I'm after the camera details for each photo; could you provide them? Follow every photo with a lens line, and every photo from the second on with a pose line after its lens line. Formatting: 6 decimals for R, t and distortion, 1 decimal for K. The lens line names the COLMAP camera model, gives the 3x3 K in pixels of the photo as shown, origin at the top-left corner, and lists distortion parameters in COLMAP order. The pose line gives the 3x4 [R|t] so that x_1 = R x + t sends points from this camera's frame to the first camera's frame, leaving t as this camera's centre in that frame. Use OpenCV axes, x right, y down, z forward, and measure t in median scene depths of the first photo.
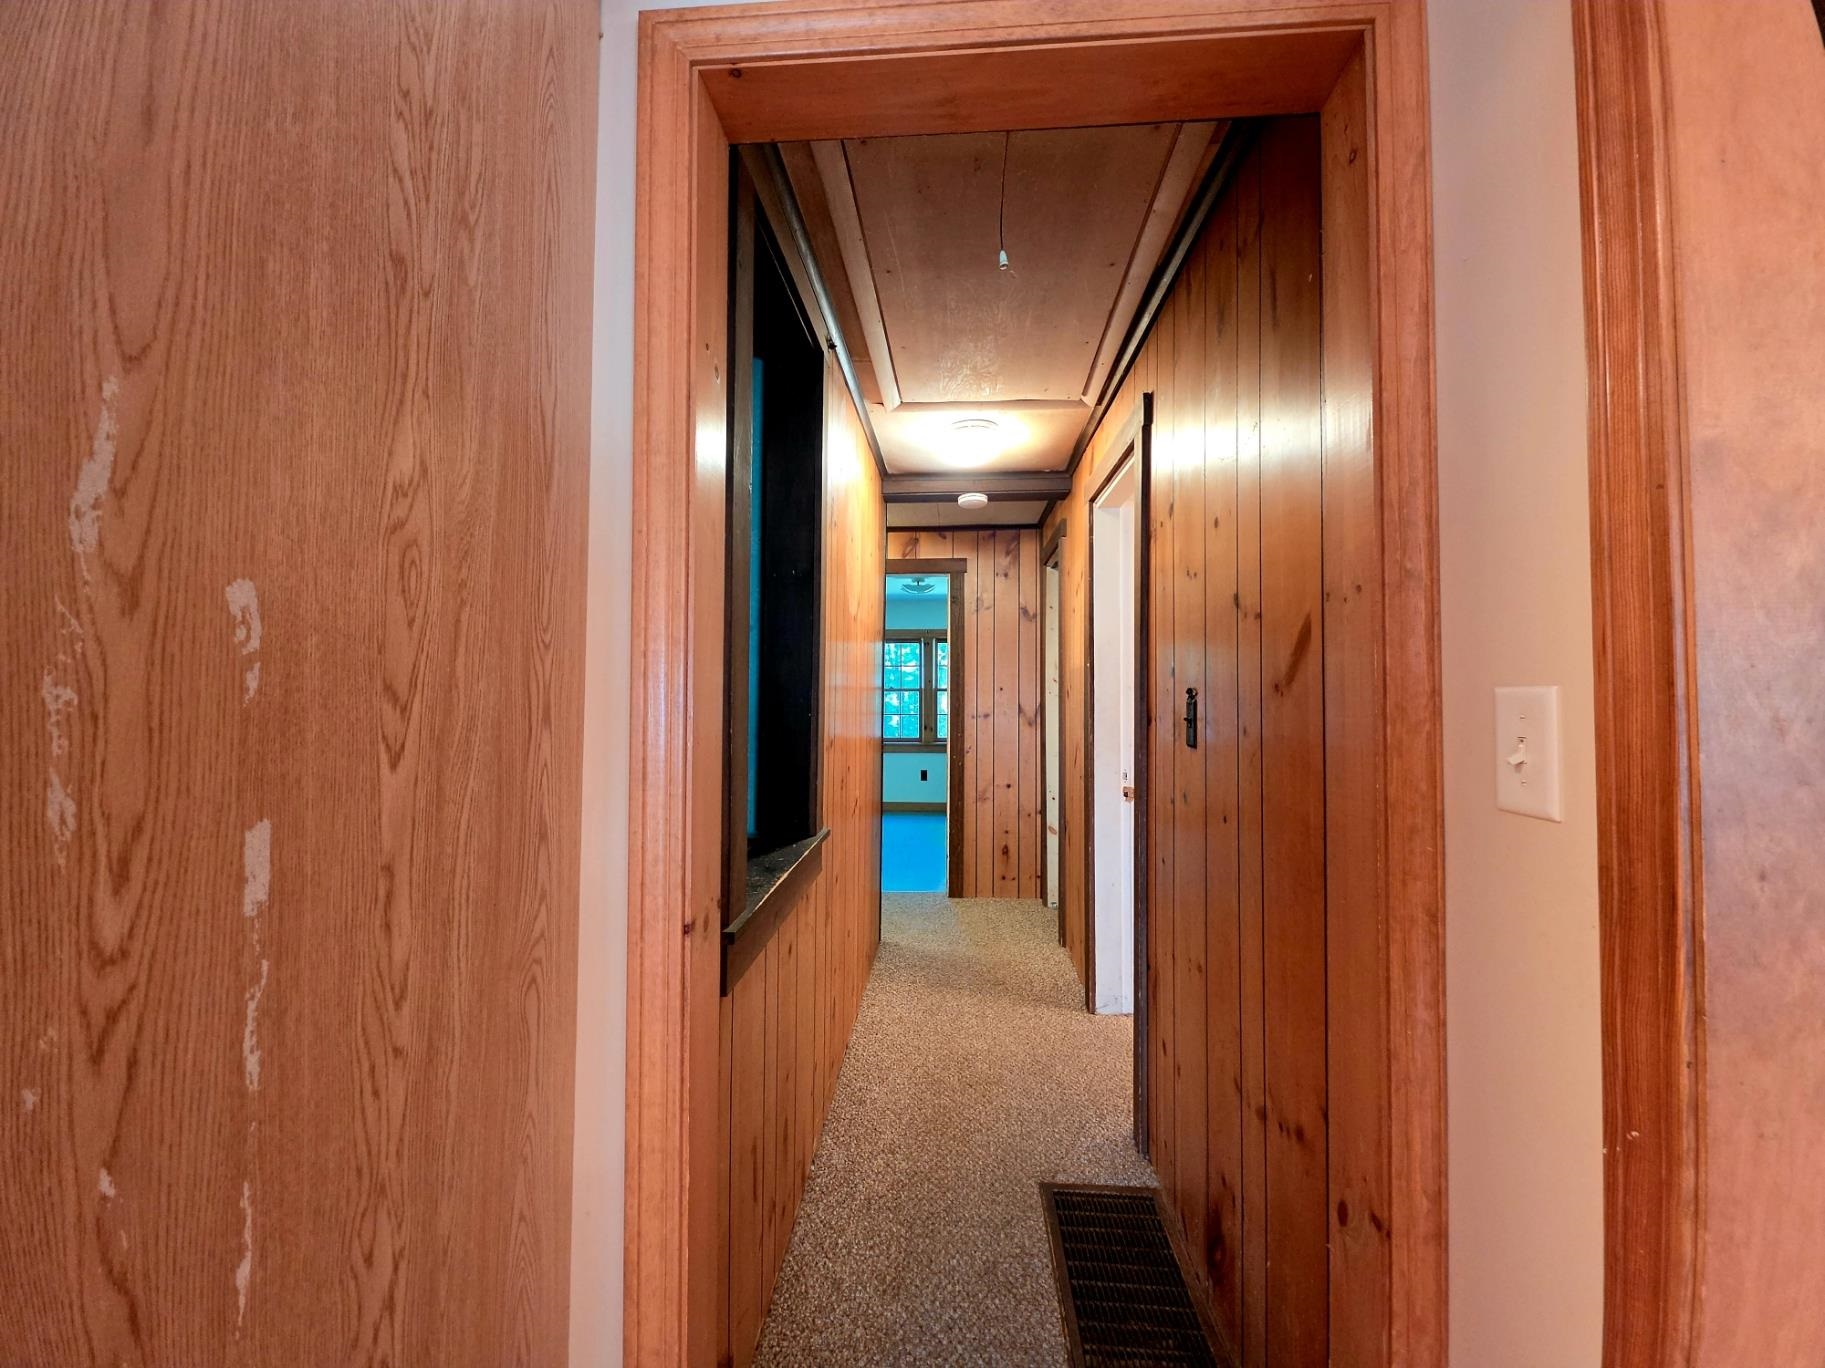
lens RADIAL K [[721.4, 0, 914.7], [0, 721.4, 672.7], [0, 0, 1]] dist [0.010691, -0.006657]
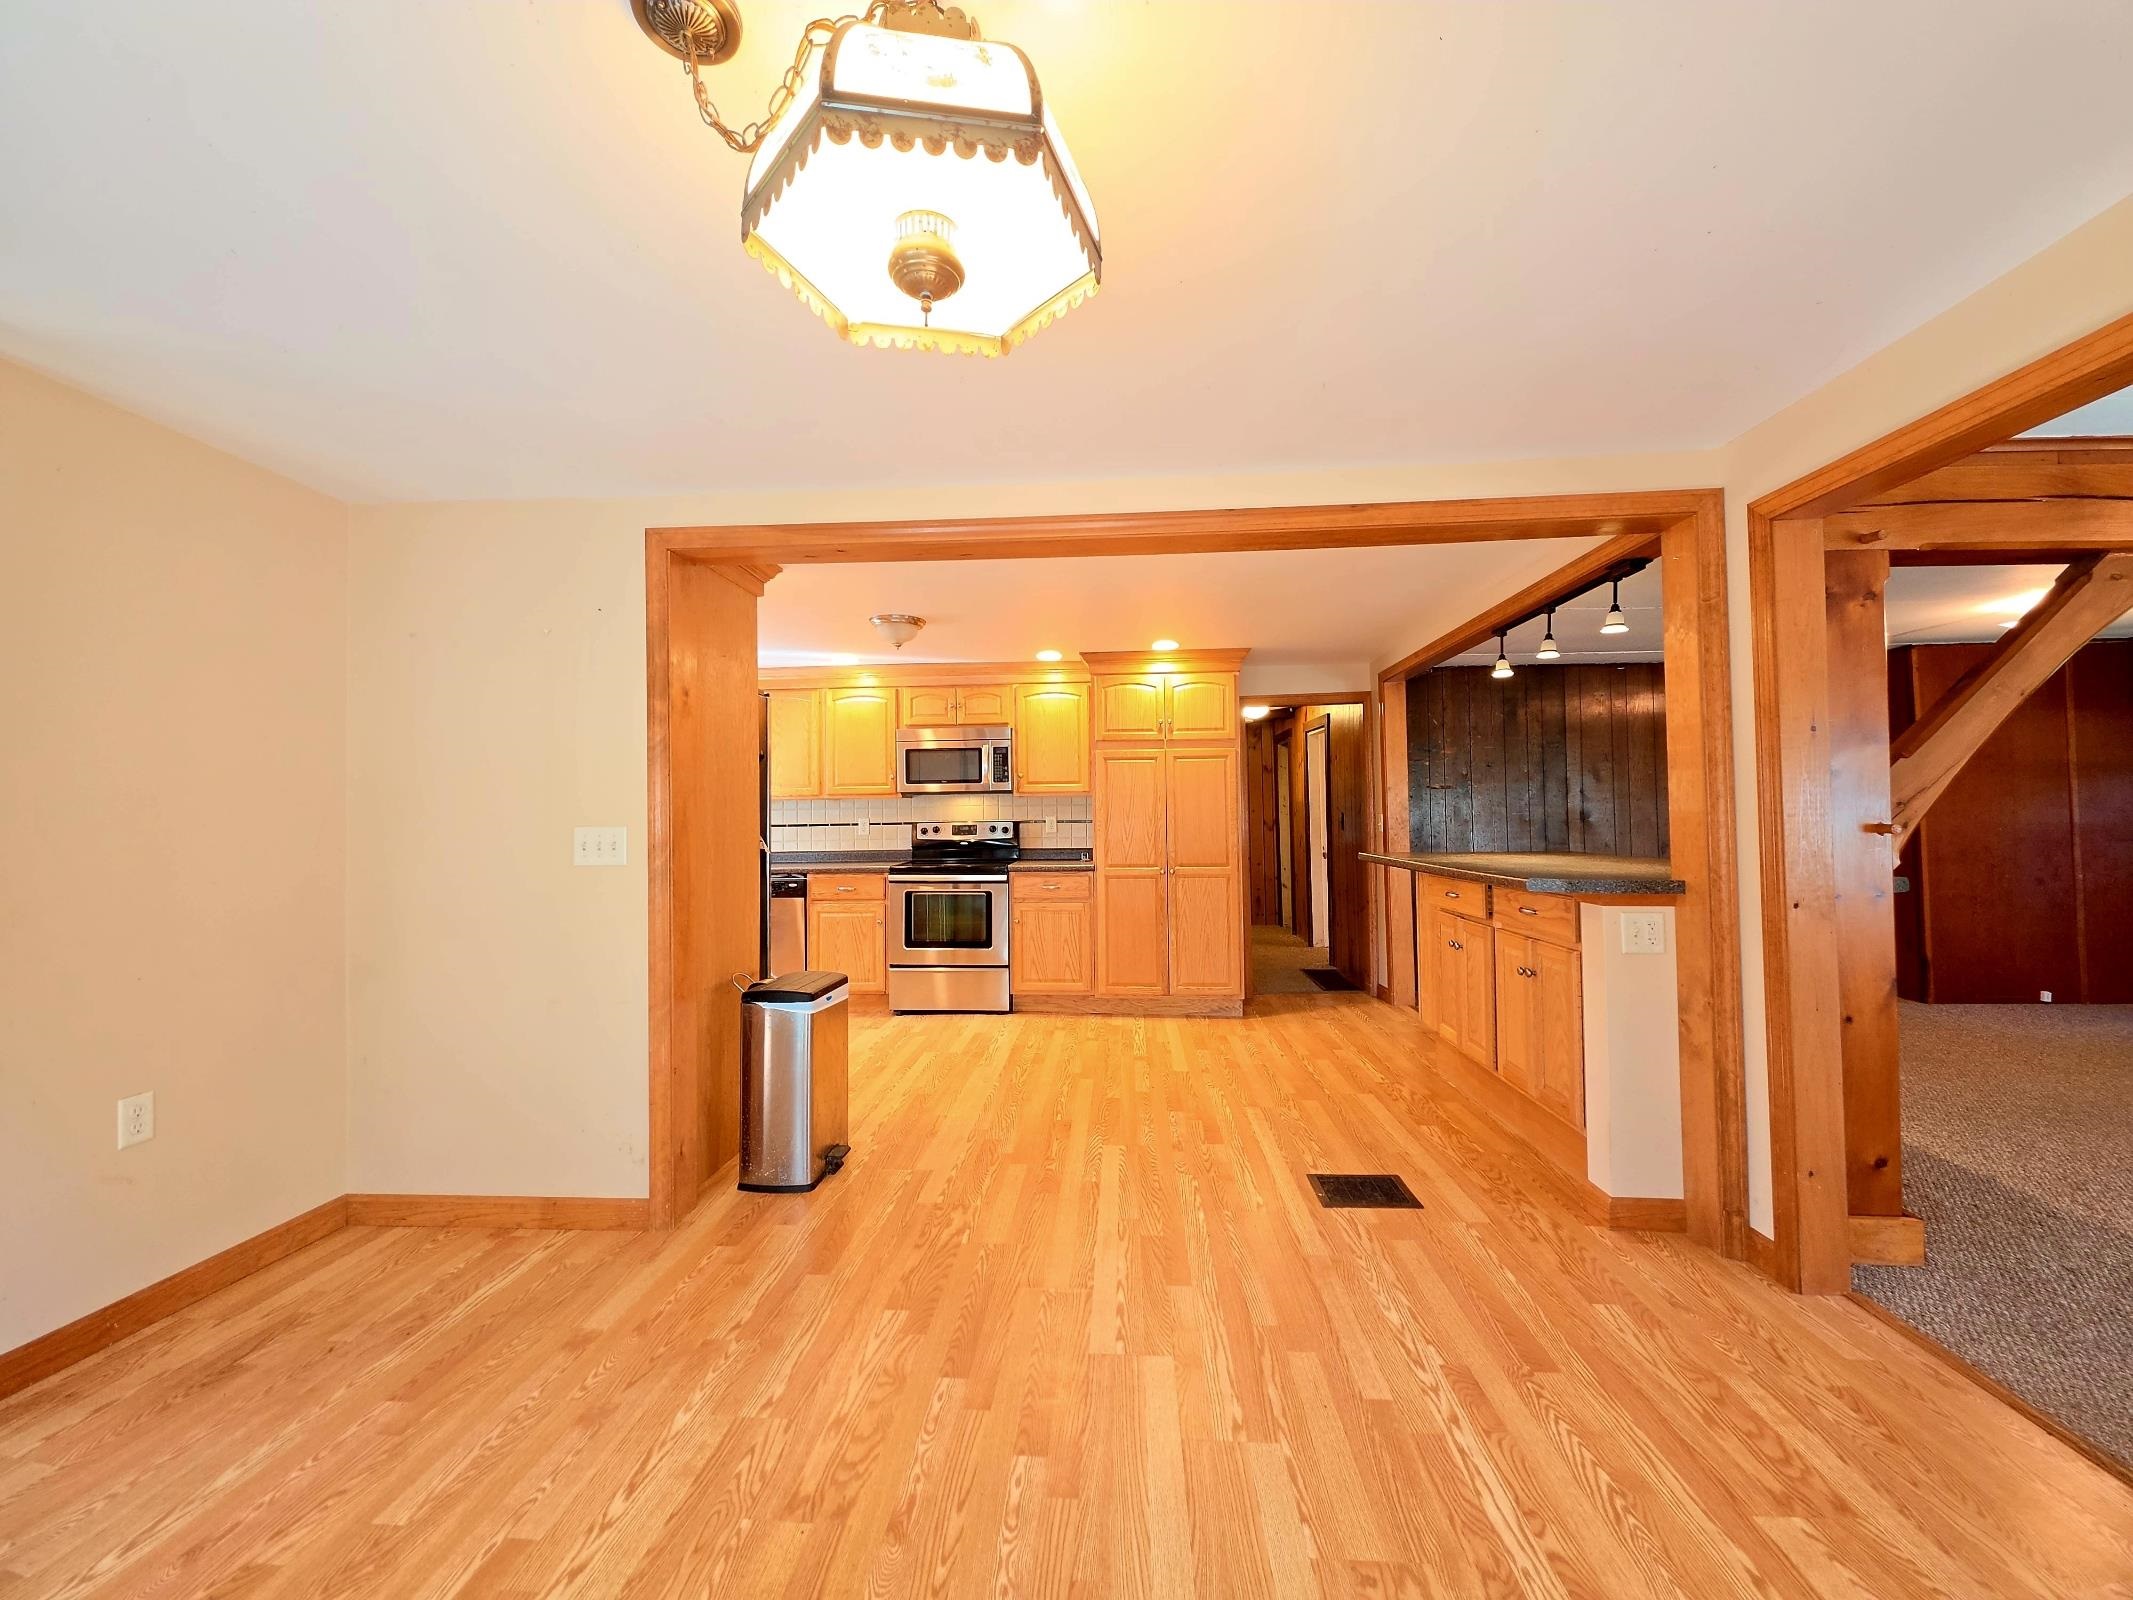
lens RADIAL K [[843.1, 0, 1064.4], [0, 843.1, 786.8], [0, 0, 1]] dist [0.010691, -0.006657]
pose [[0.999728, -0.021427, -0.009163, -0.343273], [0.021422, 0.999770, -0.000615, -0.048471], [0.009174, 0.000419, 0.999958, -1.154714]]
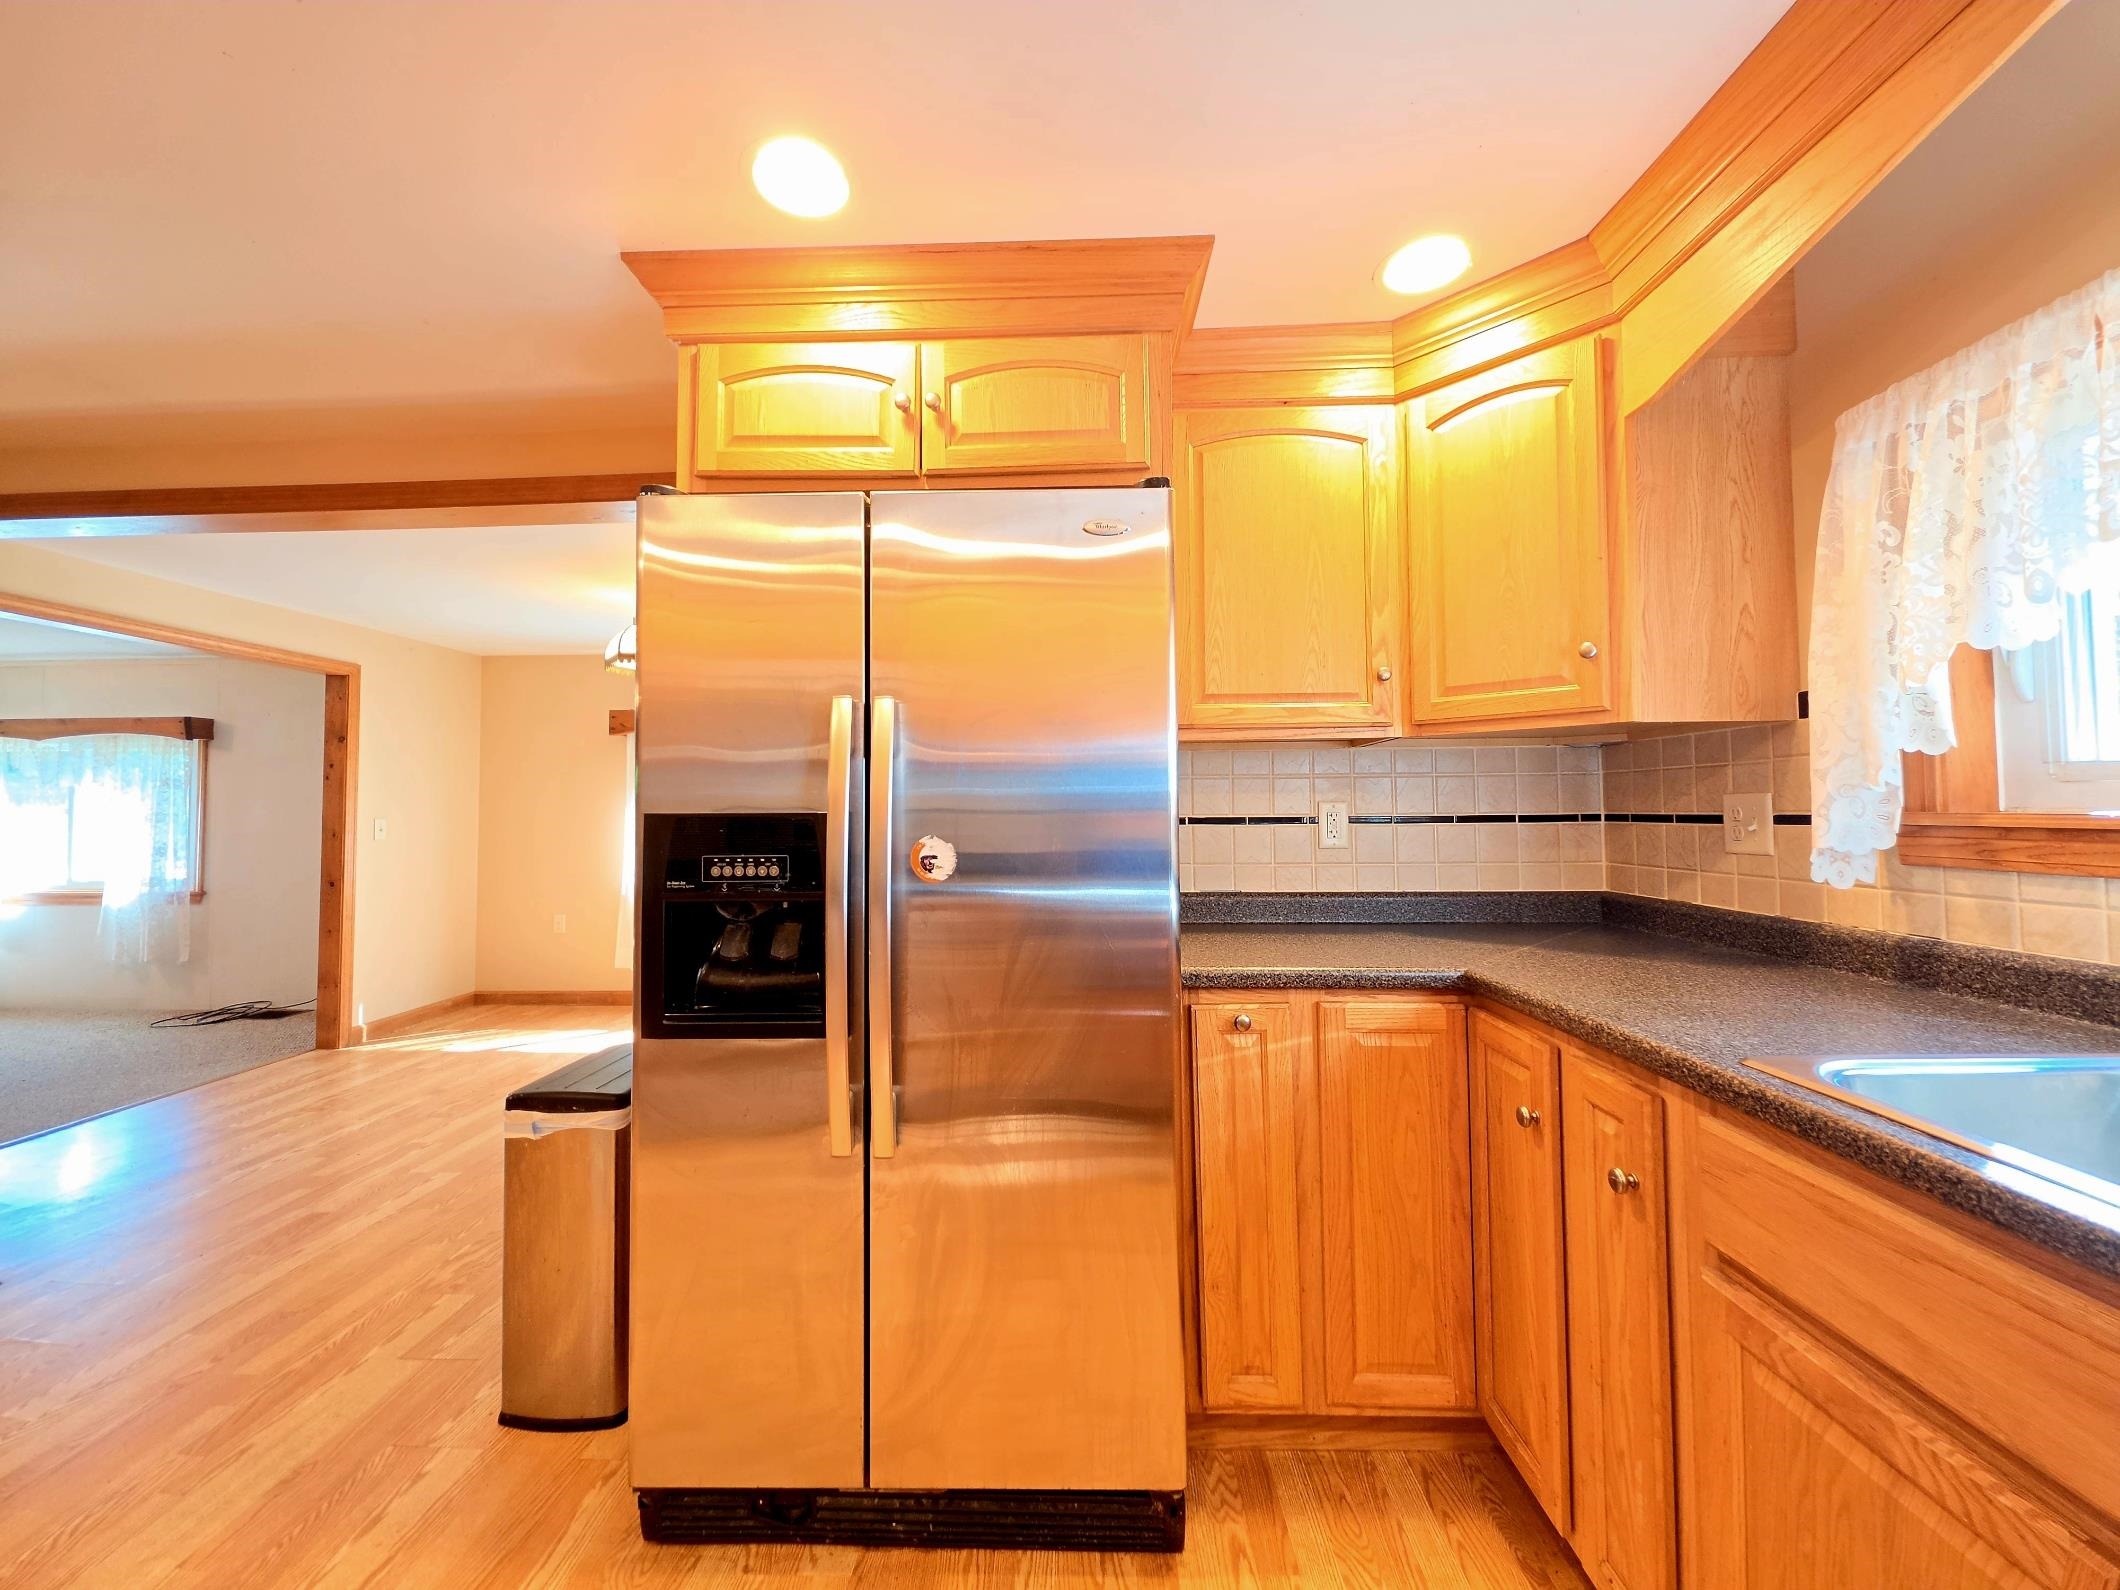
lens RADIAL K [[838.0, 0, 1057.3], [0, 838.0, 780.9], [0, 0, 1]] dist [0.010691, -0.006657]
pose [[-0.999584, 0.000142, -0.028831, -0.793810], [0.002205, 0.997436, -0.071529, -0.007361], [0.028747, -0.071563, -0.997022, -0.000513]]
